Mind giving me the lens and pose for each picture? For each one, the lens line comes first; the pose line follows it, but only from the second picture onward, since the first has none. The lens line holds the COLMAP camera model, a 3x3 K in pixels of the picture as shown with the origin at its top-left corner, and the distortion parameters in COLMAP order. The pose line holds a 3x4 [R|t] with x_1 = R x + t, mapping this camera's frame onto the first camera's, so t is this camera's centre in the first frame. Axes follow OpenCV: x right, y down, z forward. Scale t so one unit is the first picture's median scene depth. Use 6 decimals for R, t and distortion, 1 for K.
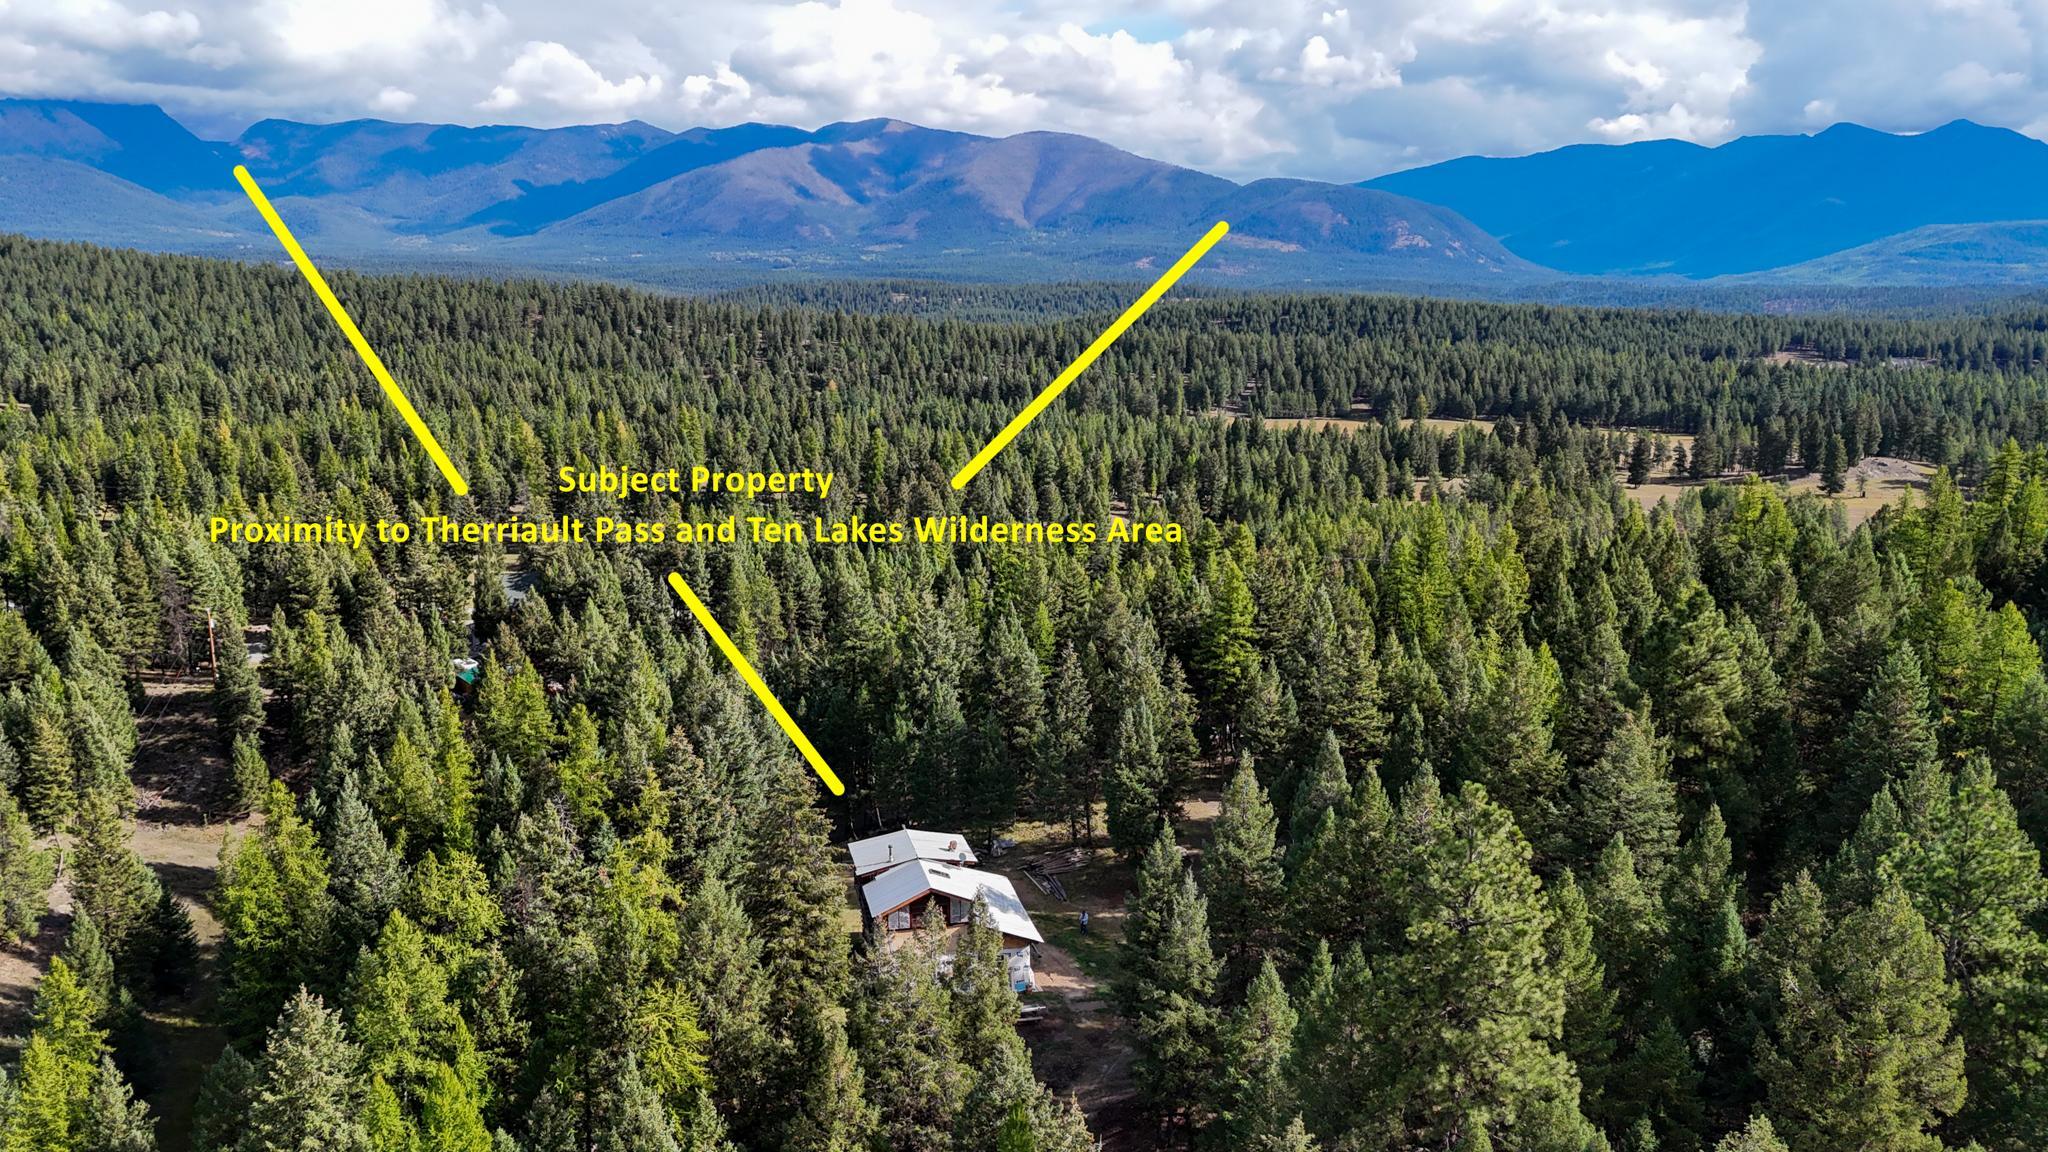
lens RADIAL K [[1482.4, 0, 1015.0], [0, 1482.4, 576.1], [0, 0, 1]] dist [0.147676, -0.236674]
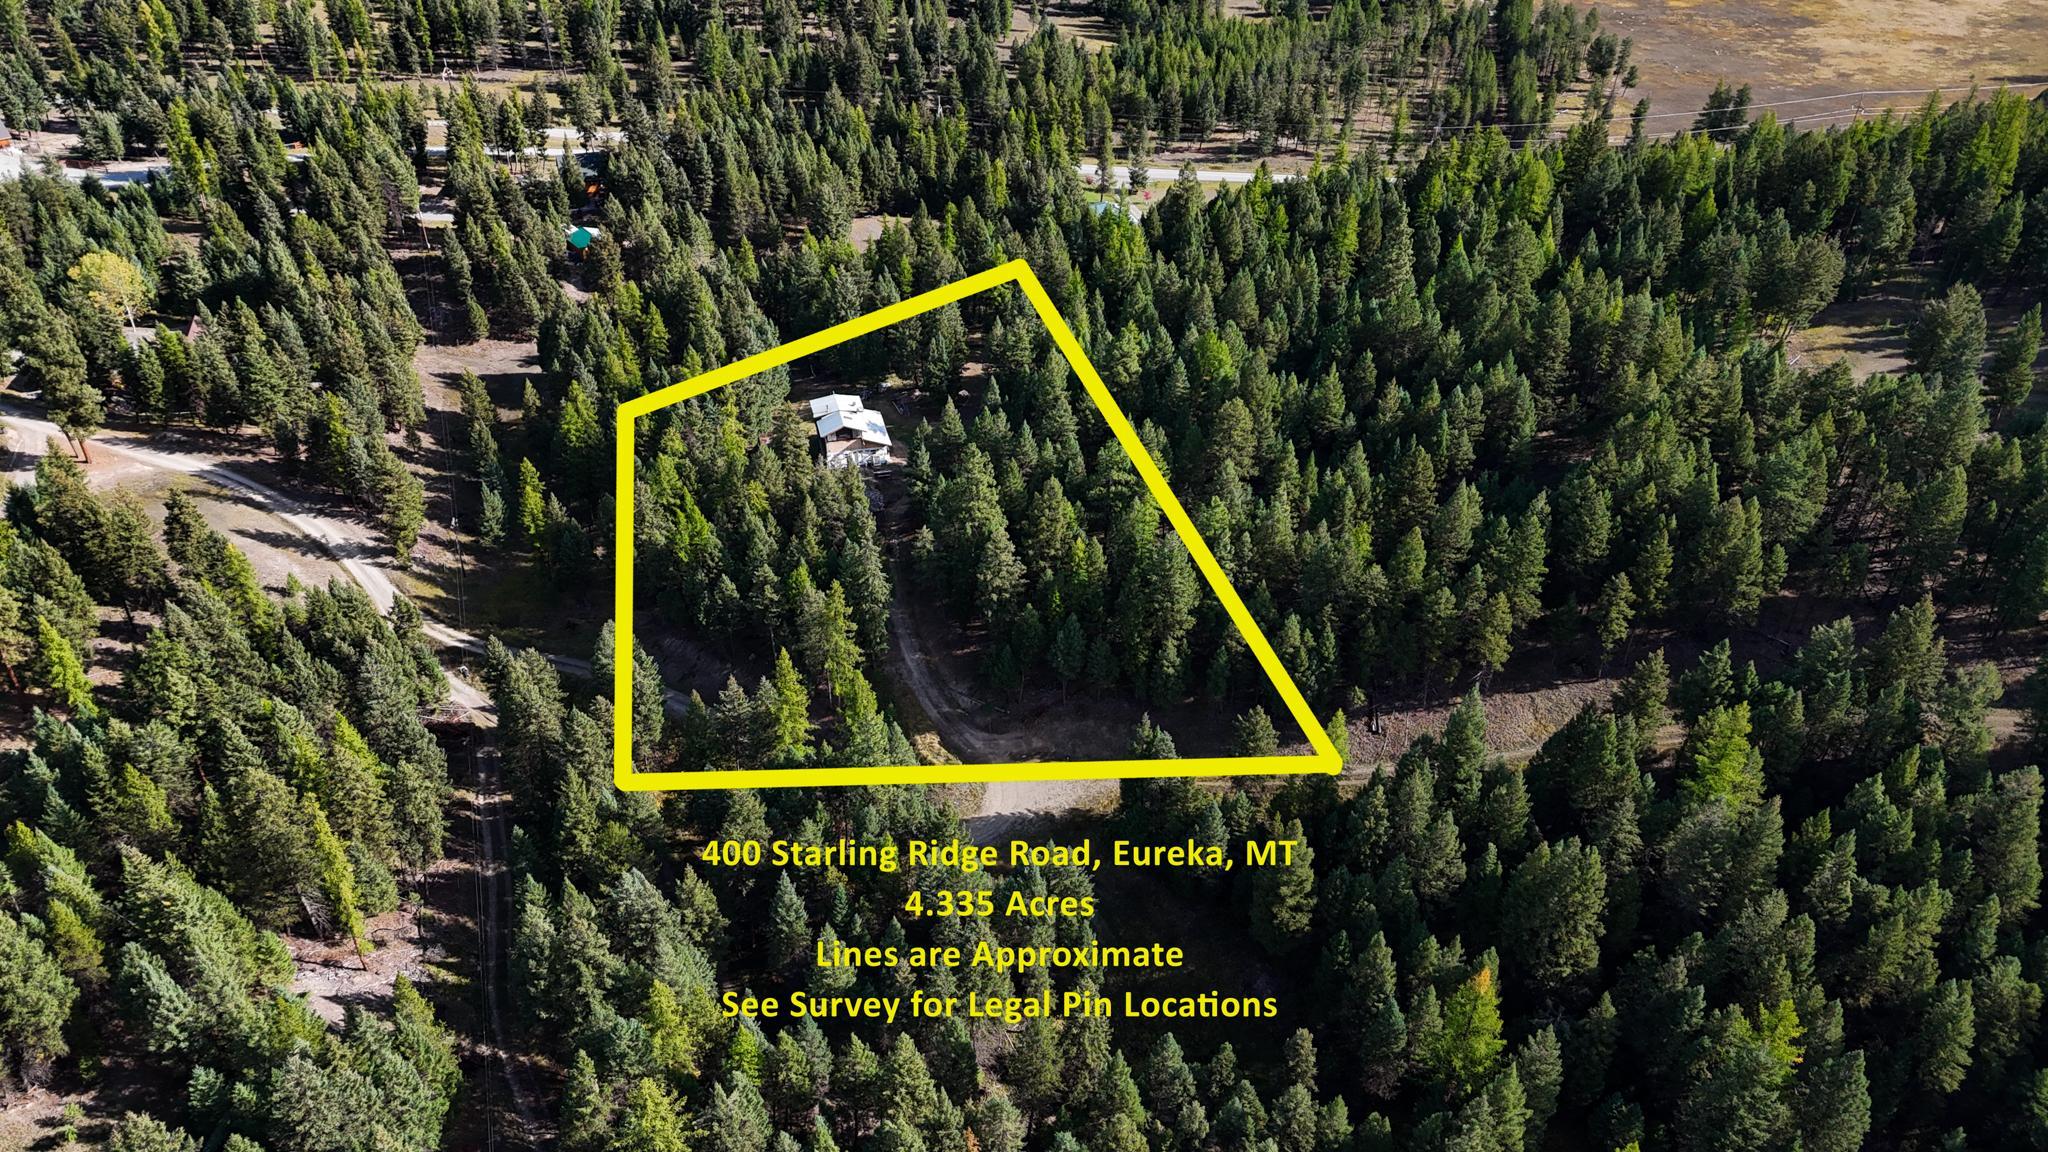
lens RADIAL K [[1482.4, 0, 1015.0], [0, 1482.4, 576.1], [0, 0, 1]] dist [0.147676, -0.236674]
pose [[0.999859, -0.002711, 0.016584, 0.180145], [-0.004413, 0.909905, 0.414793, -0.570100], [-0.016214, -0.414807, 0.909765, -1.311171]]
